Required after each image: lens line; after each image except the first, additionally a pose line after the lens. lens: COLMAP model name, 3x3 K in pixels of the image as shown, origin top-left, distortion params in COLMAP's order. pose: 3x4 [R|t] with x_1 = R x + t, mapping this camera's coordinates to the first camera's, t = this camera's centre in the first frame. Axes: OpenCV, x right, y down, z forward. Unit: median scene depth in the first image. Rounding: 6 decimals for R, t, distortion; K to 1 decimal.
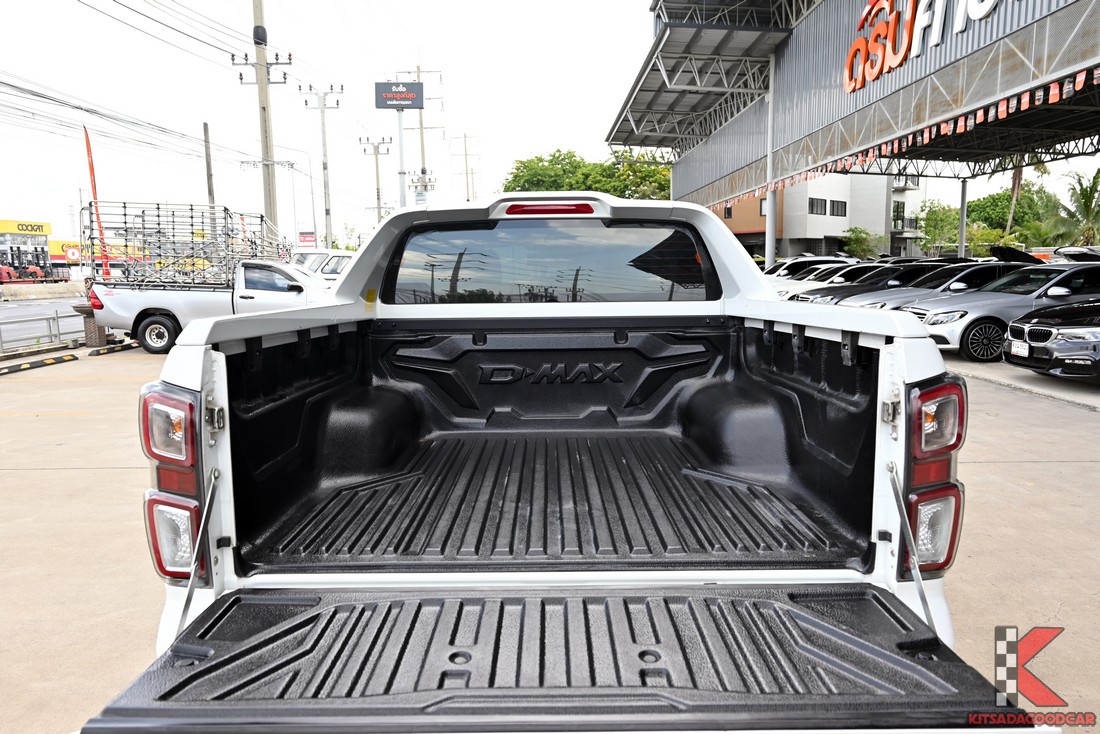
lens RADIAL K [[744.8, 0, 572.6], [0, 744.8, 370.0], [0, 0, 1]] dist [-0.004220, -0.000546]
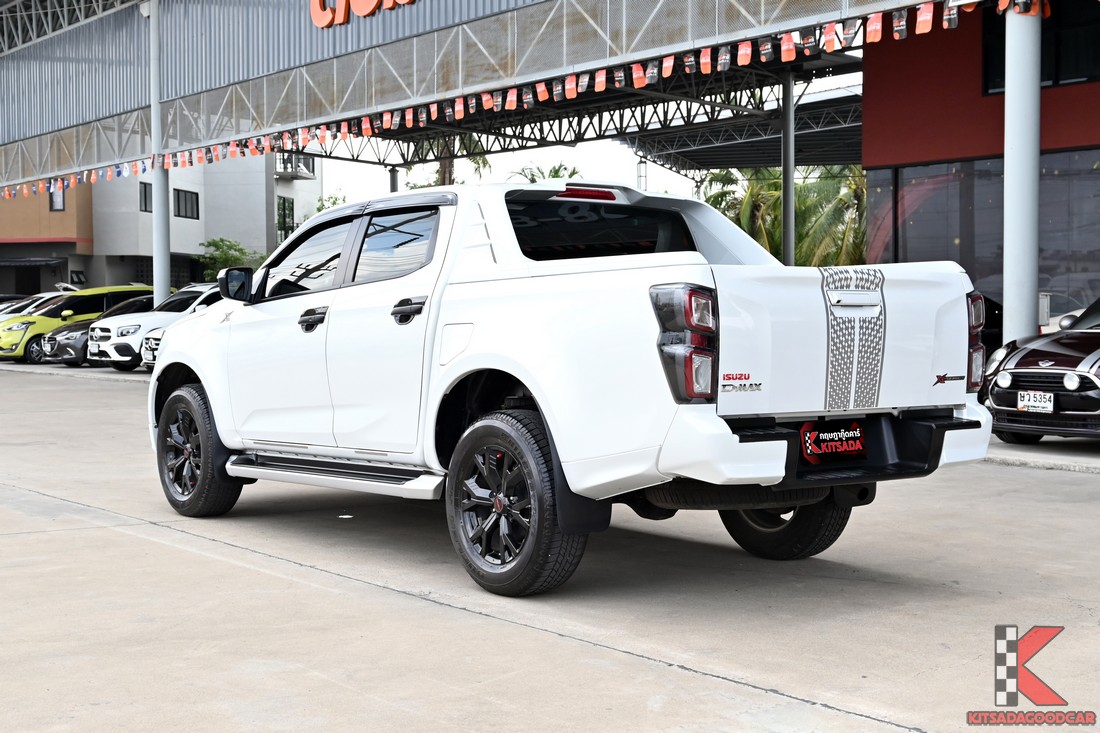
lens RADIAL K [[1583.5, 0, 547.2], [0, 1583.5, 369.2], [0, 0, 1]] dist [-0.033621, 0.000000]
pose [[0.802279, -0.008688, 0.596886, -0.311464], [0.073034, 0.993811, -0.083701, 0.051554], [-0.592464, 0.110744, 0.797949, -0.182336]]
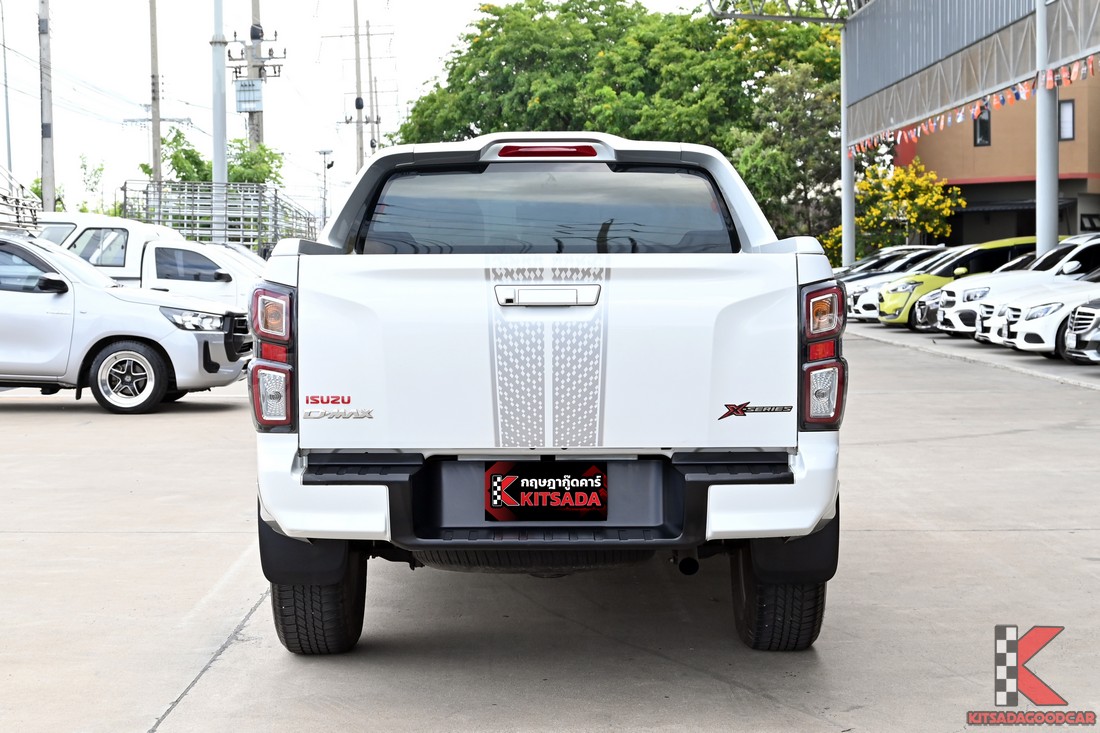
lens RADIAL K [[1973.6, 0, 551.7], [0, 1973.6, 365.3], [0, 0, 1]] dist [0.001975, 0.000000]
pose [[0.999399, 0.004759, -0.034331, 0.011403], [-0.007767, 0.996087, -0.088037, 0.050352], [0.033778, 0.088251, 0.995525, -0.270789]]
